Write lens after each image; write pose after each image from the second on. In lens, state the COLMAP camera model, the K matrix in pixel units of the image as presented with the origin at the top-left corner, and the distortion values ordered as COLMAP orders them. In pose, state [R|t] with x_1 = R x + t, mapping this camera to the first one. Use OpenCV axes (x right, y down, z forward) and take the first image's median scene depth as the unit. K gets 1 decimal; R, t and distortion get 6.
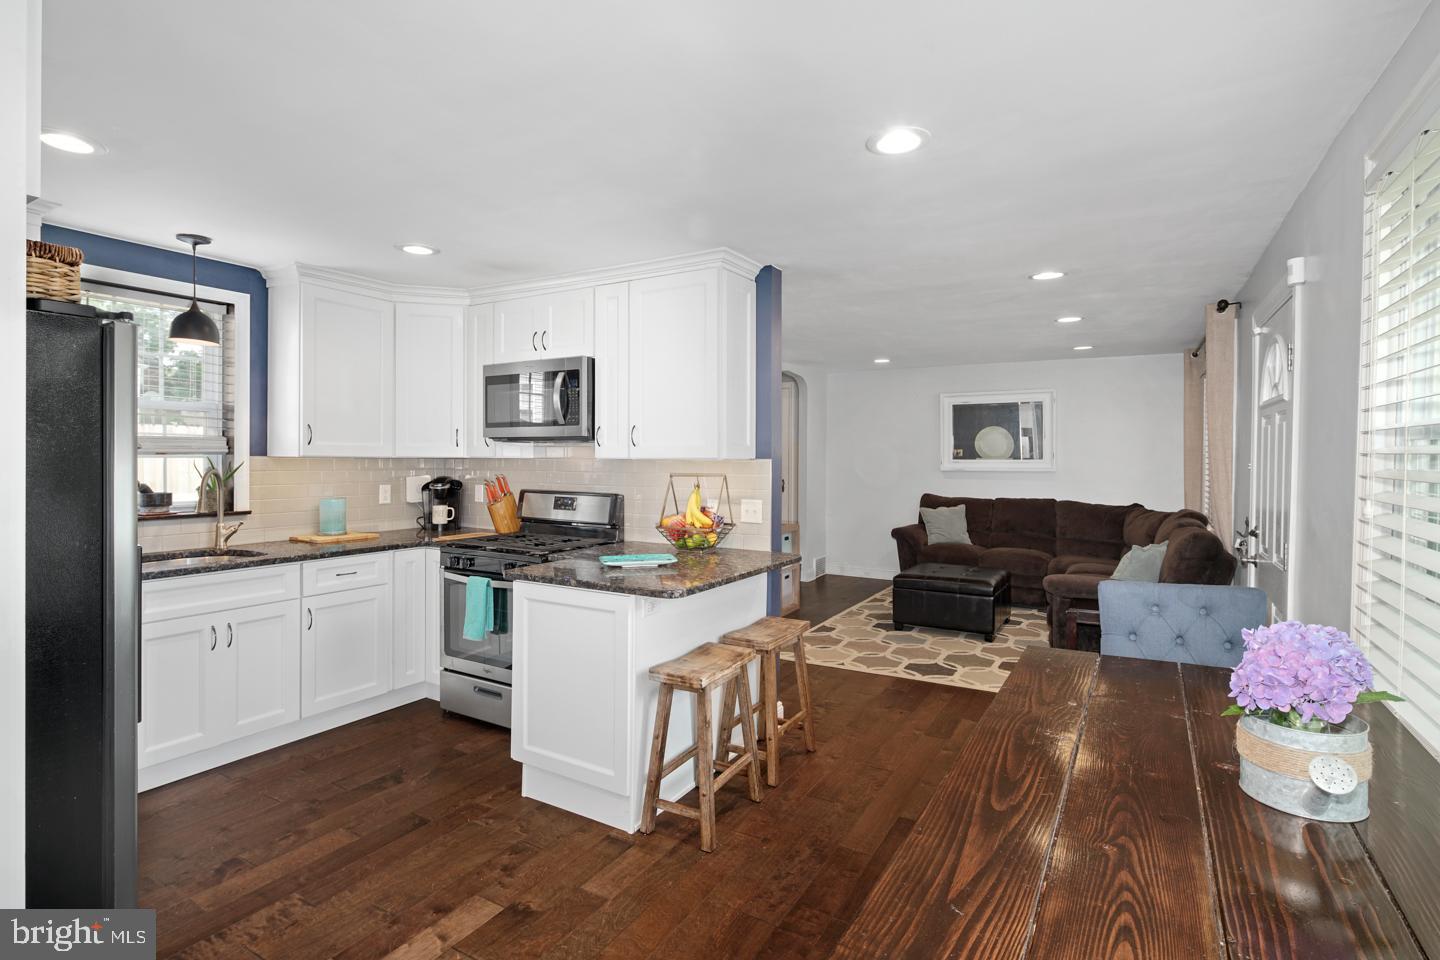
lens RADIAL K [[706.6, 0, 715.8], [0, 706.6, 457.4], [0, 0, 1]] dist [0.005527, -0.006090]
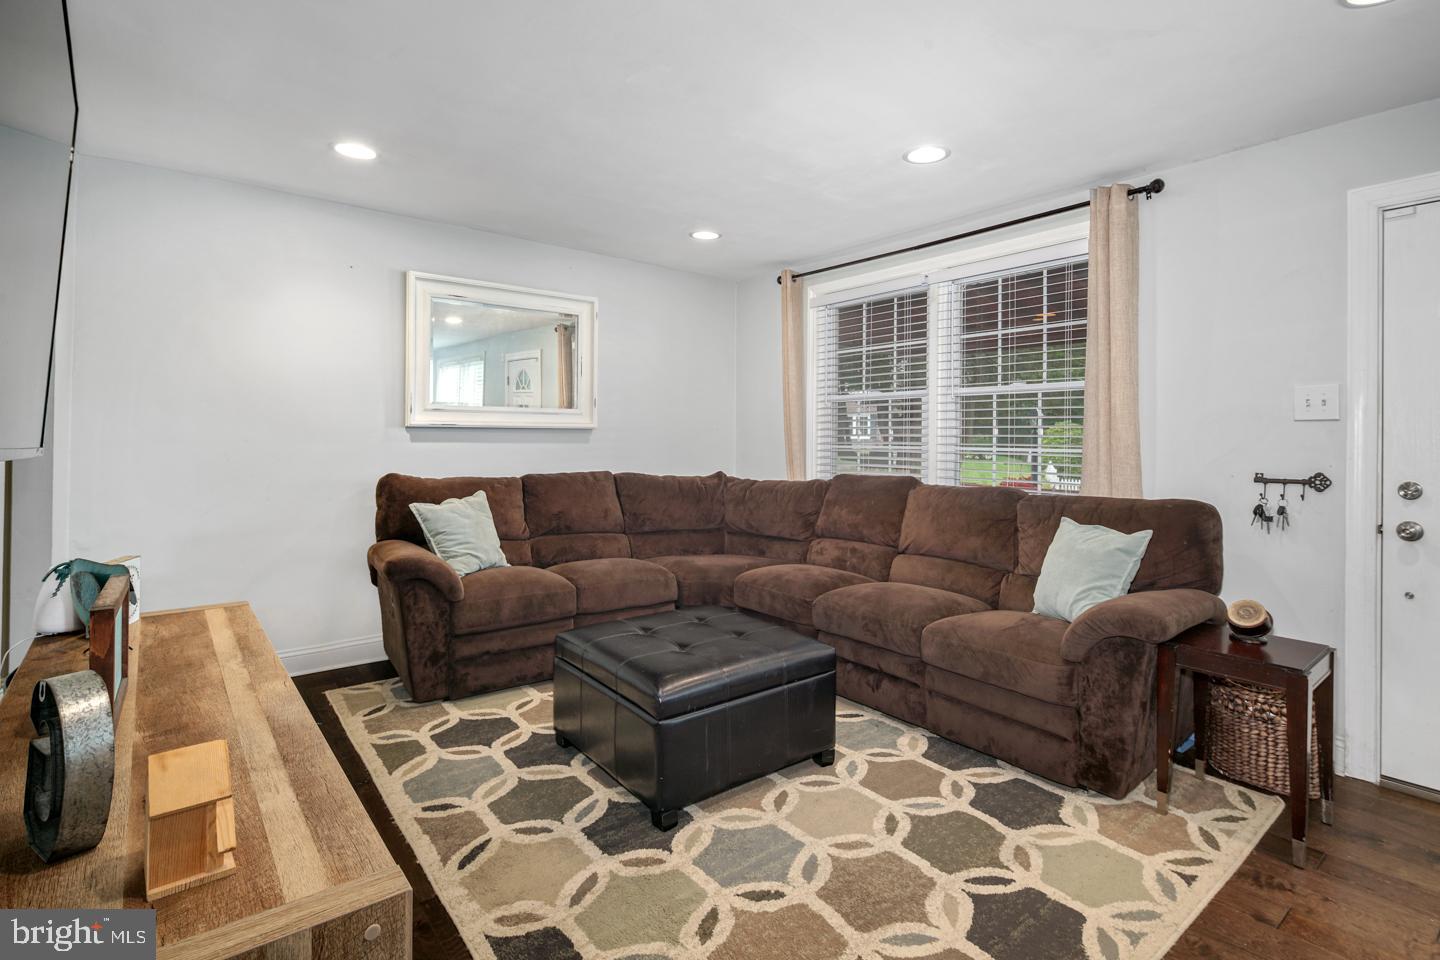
lens RADIAL K [[706.6, 0, 707.2], [0, 706.6, 431.4], [0, 0, 1]] dist [0.005527, -0.006090]
pose [[0.359937, 0.002781, 0.932972, -0.079567], [-0.006628, 0.999978, -0.000424, 0.023998], [-0.932953, -0.006031, 0.359948, 0.718911]]
